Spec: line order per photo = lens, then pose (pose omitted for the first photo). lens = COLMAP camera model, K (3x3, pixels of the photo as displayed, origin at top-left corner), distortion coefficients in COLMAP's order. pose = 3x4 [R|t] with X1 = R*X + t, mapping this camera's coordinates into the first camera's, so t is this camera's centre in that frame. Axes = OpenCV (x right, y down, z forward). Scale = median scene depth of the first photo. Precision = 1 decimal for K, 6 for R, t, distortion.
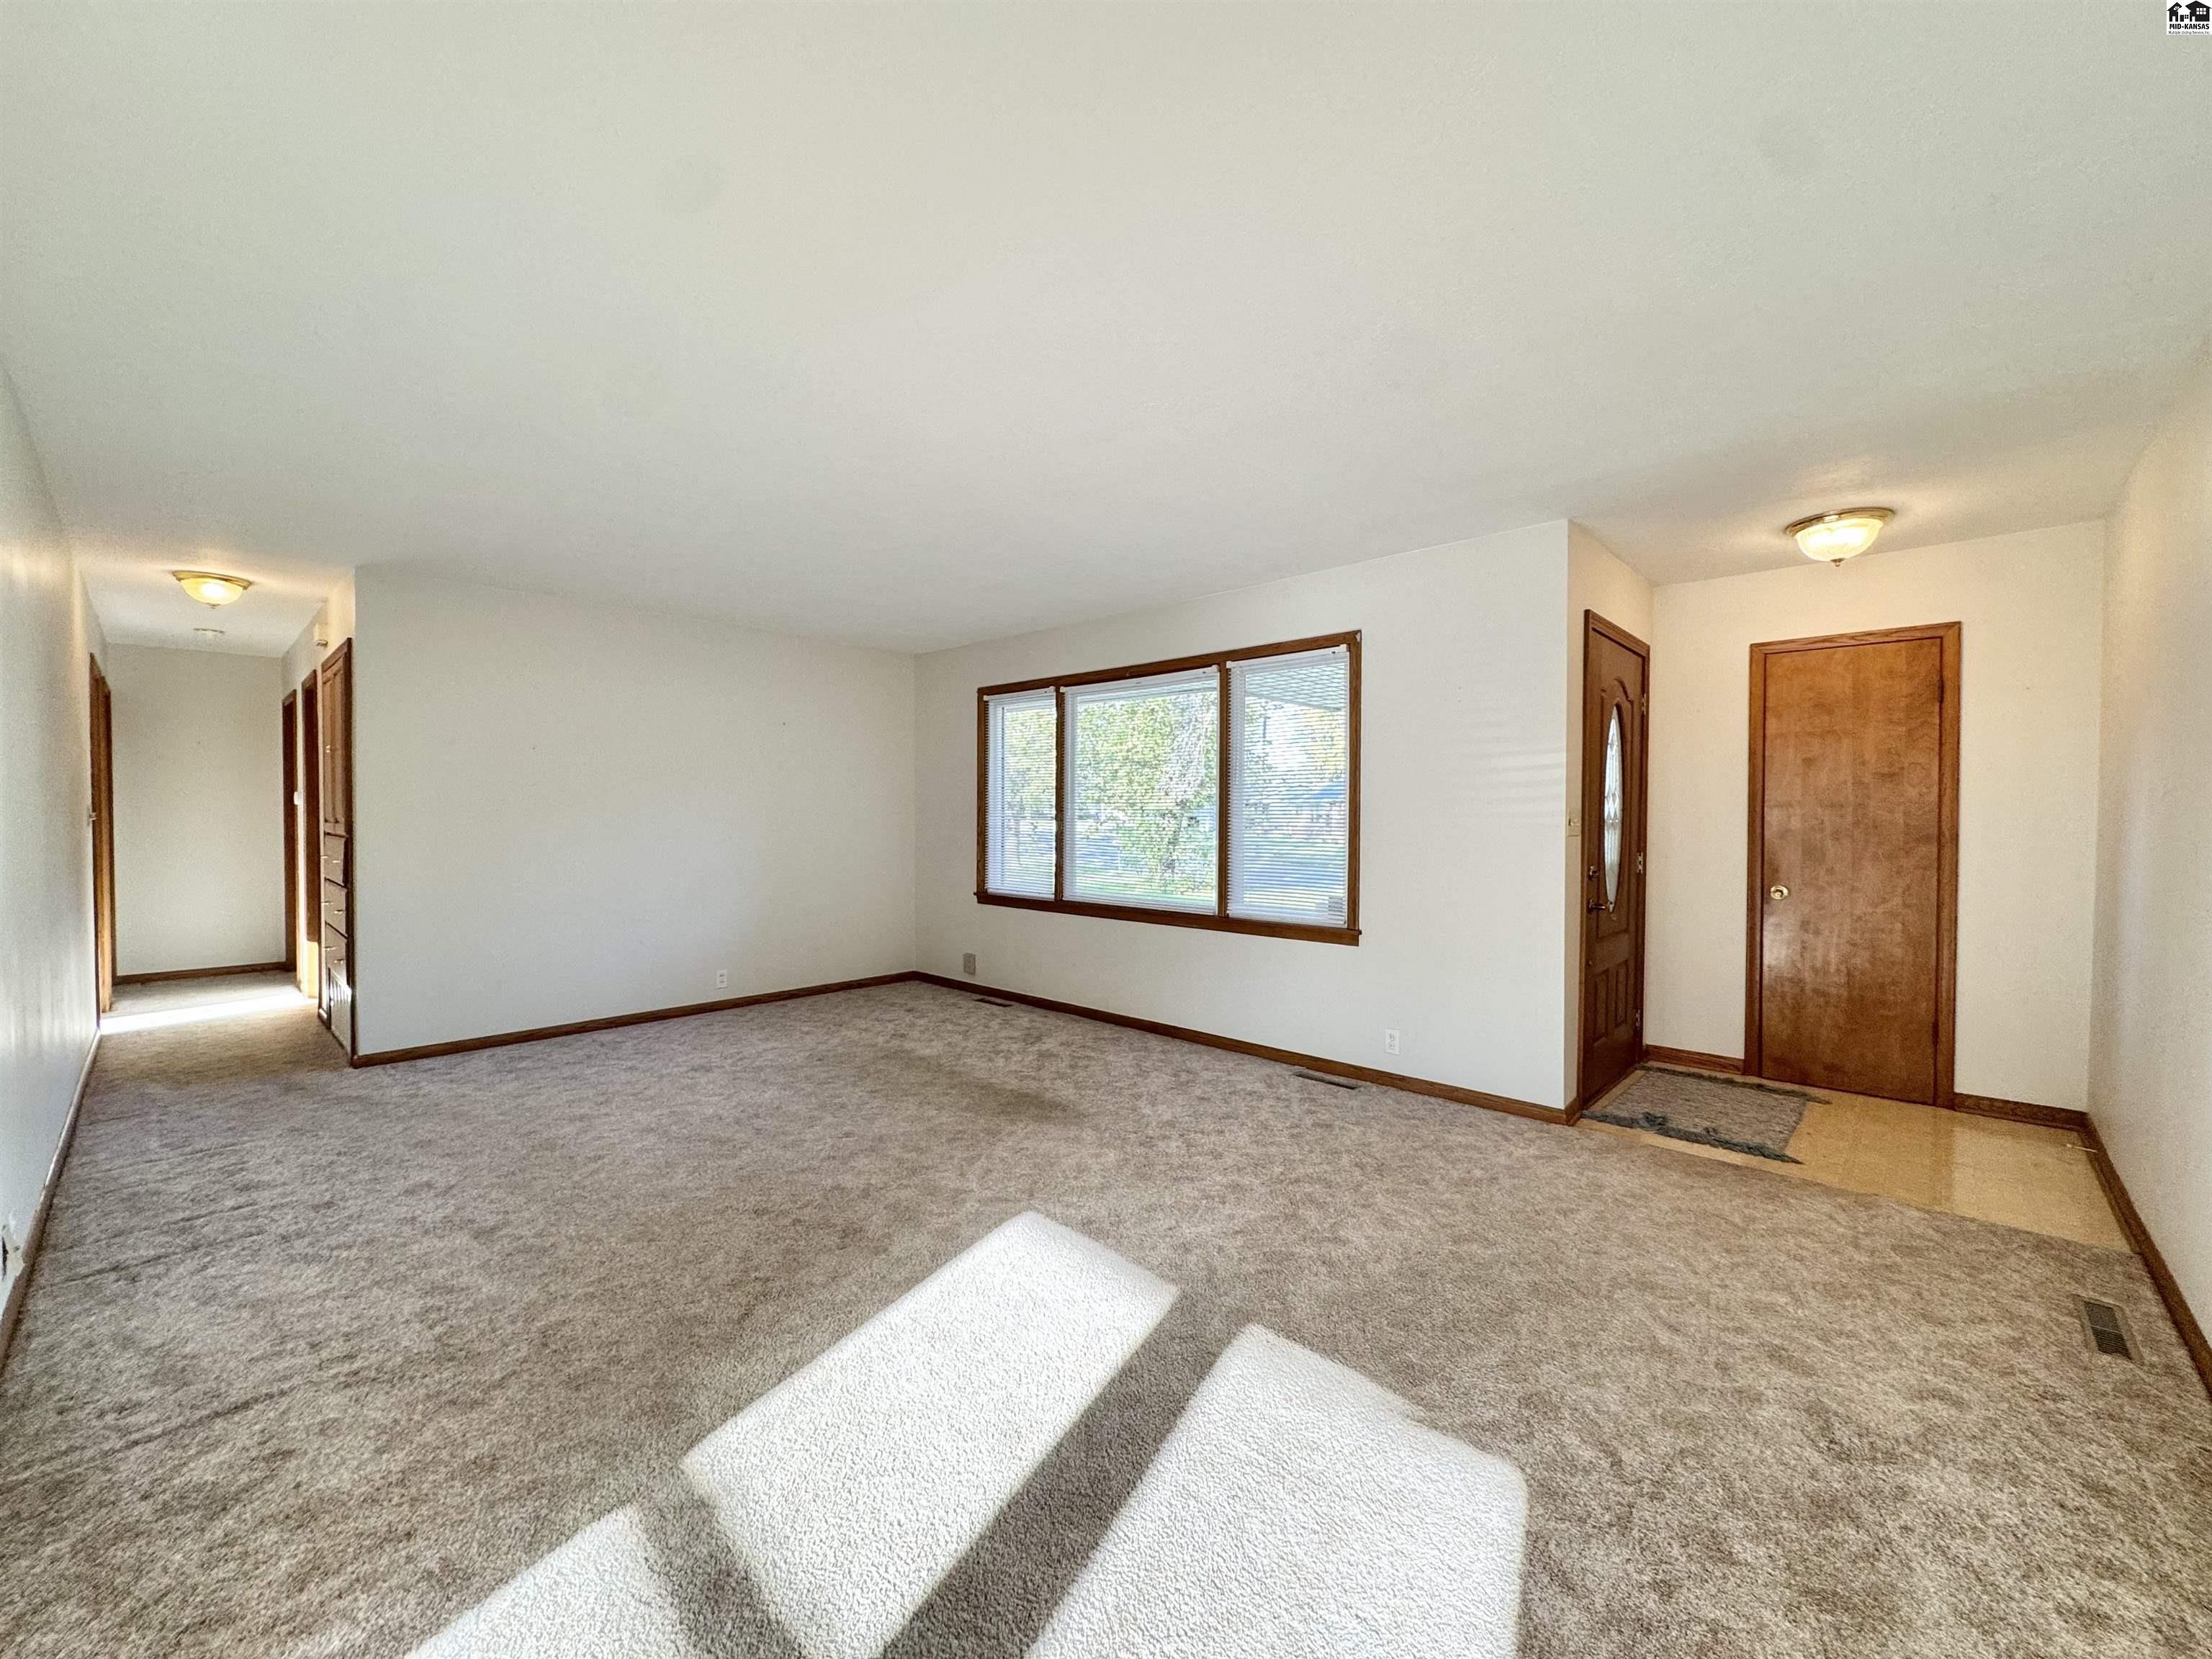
lens RADIAL K [[899.2, 0, 1106.0], [0, 899.2, 829.5], [0, 0, 1]] dist [-0.002465, 0.000039]
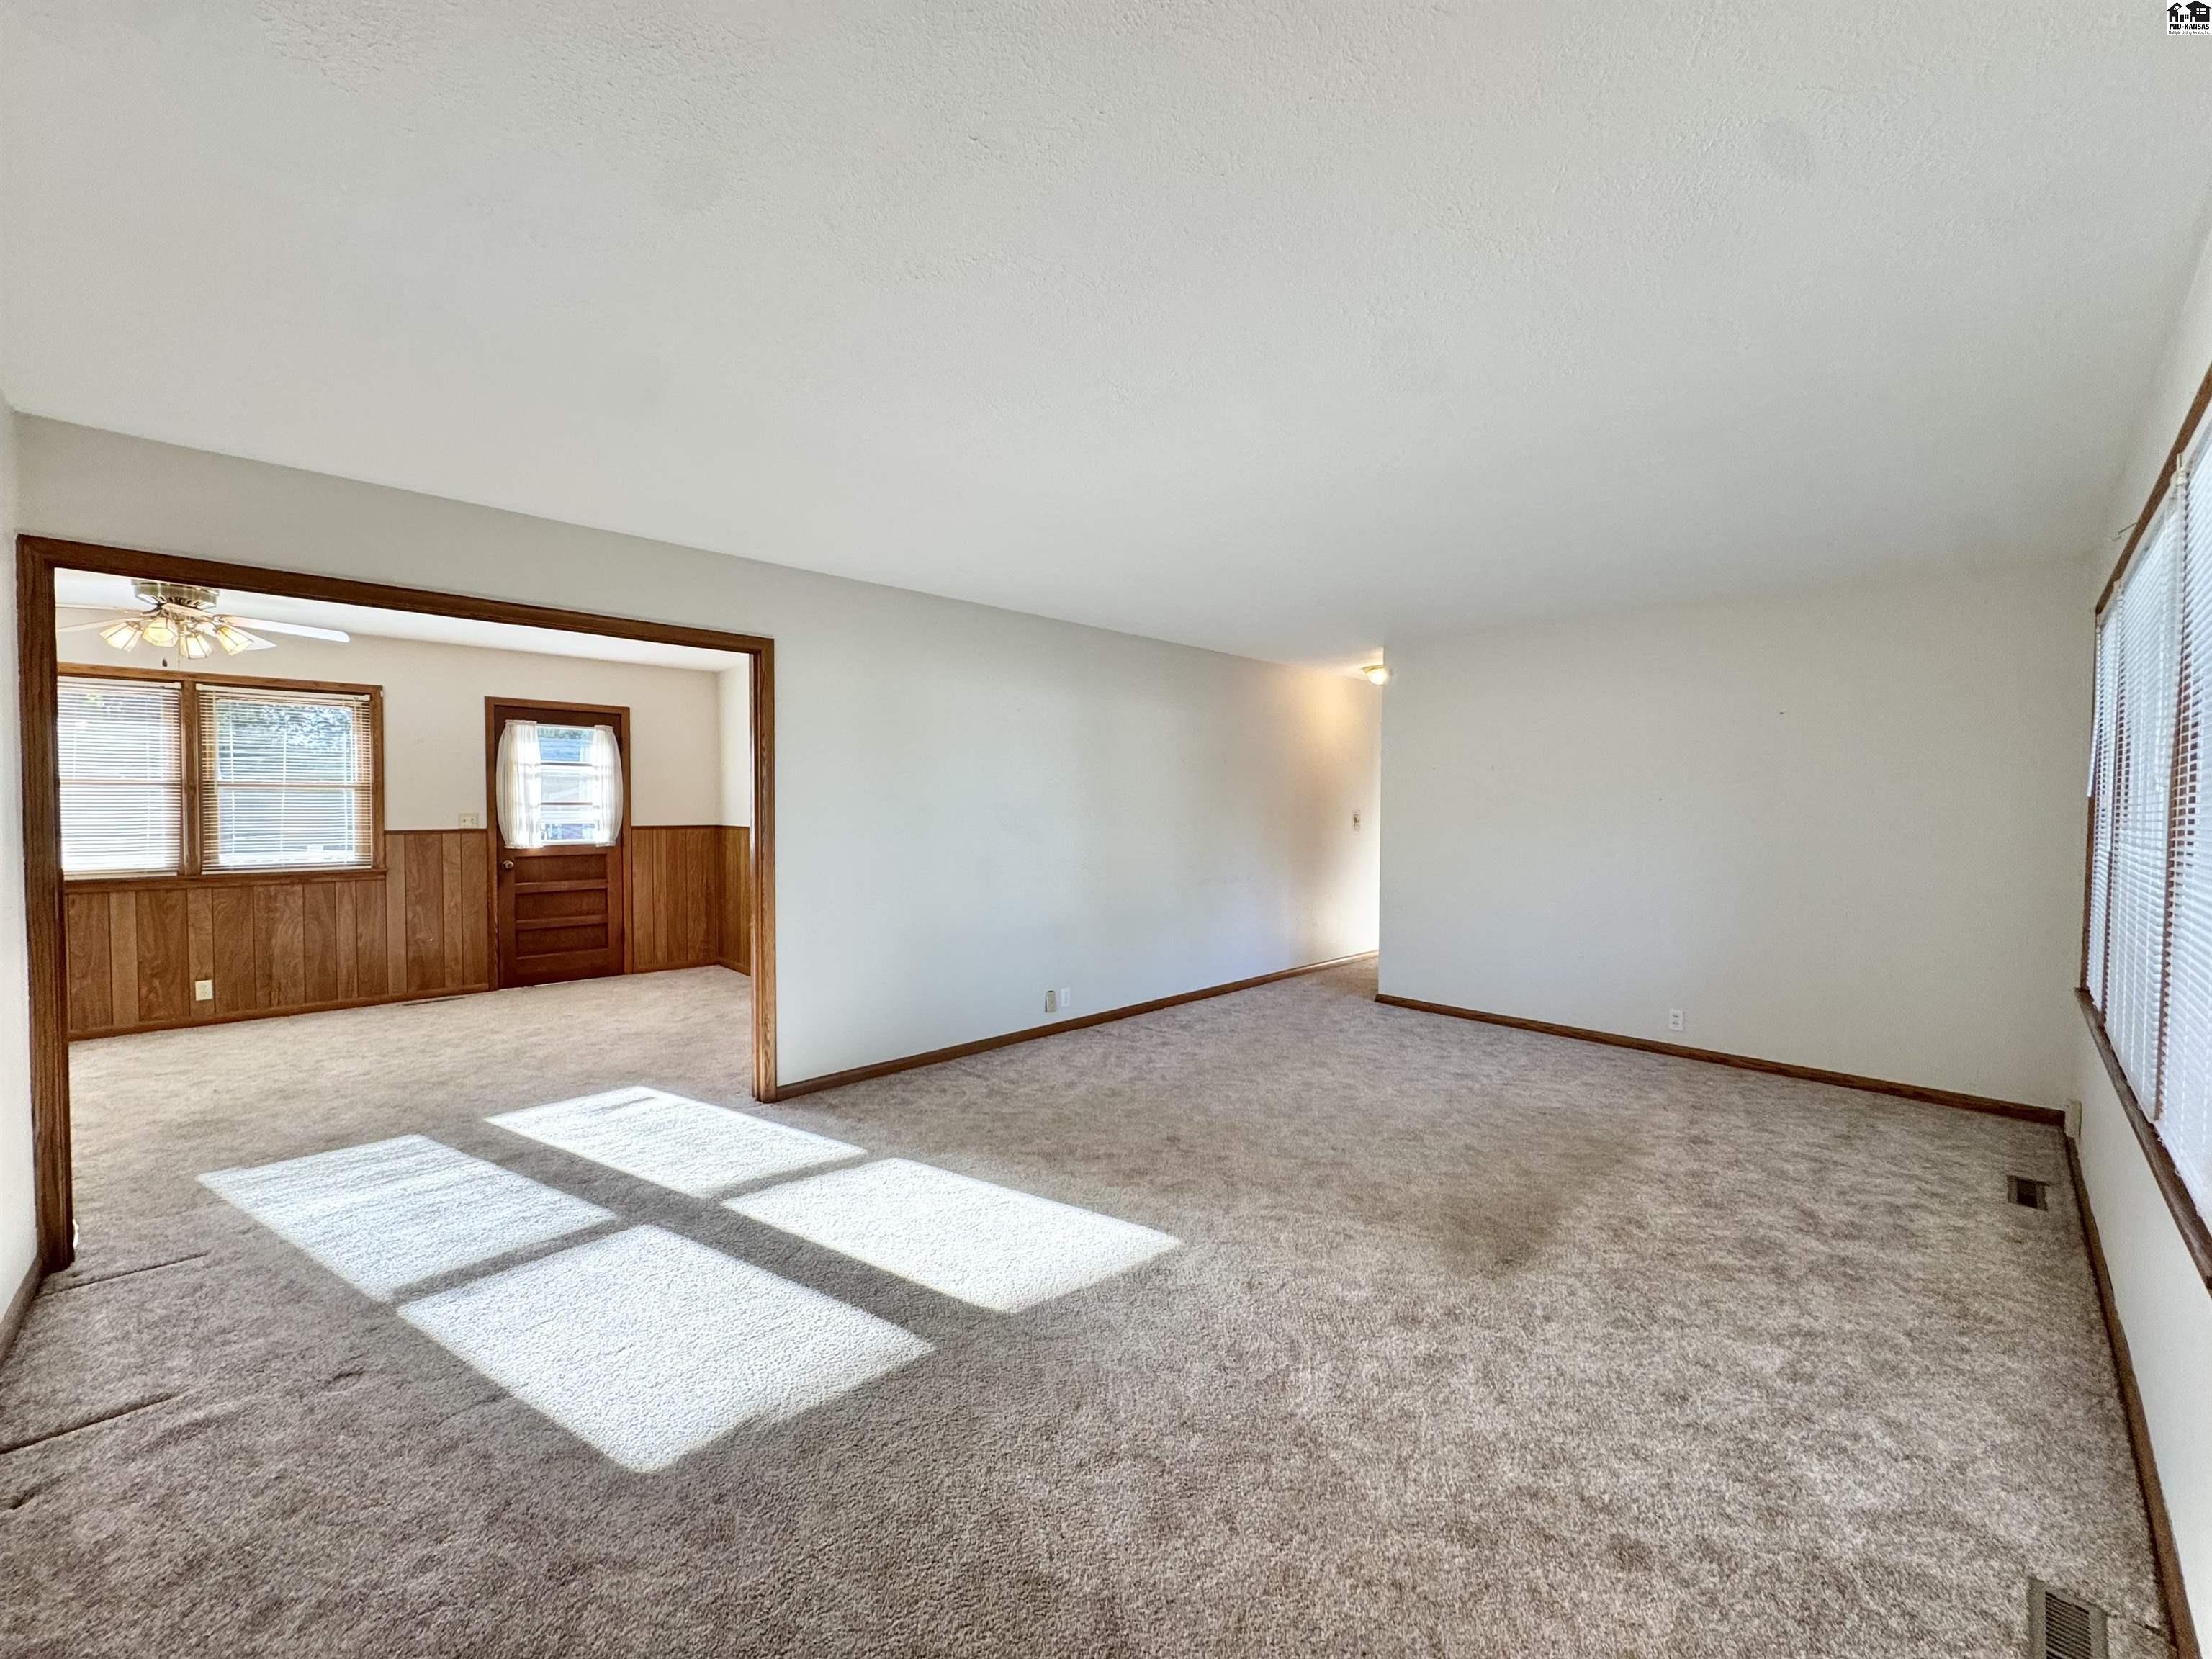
lens RADIAL K [[899.2, 0, 1106.0], [0, 899.2, 829.5], [0, 0, 1]] dist [-0.002465, 0.000039]
pose [[-0.063584, 0.026431, -0.997626, 0.754363], [-0.024936, 0.999295, 0.028064, -0.044826], [0.997665, 0.026661, -0.062880, 0.814987]]
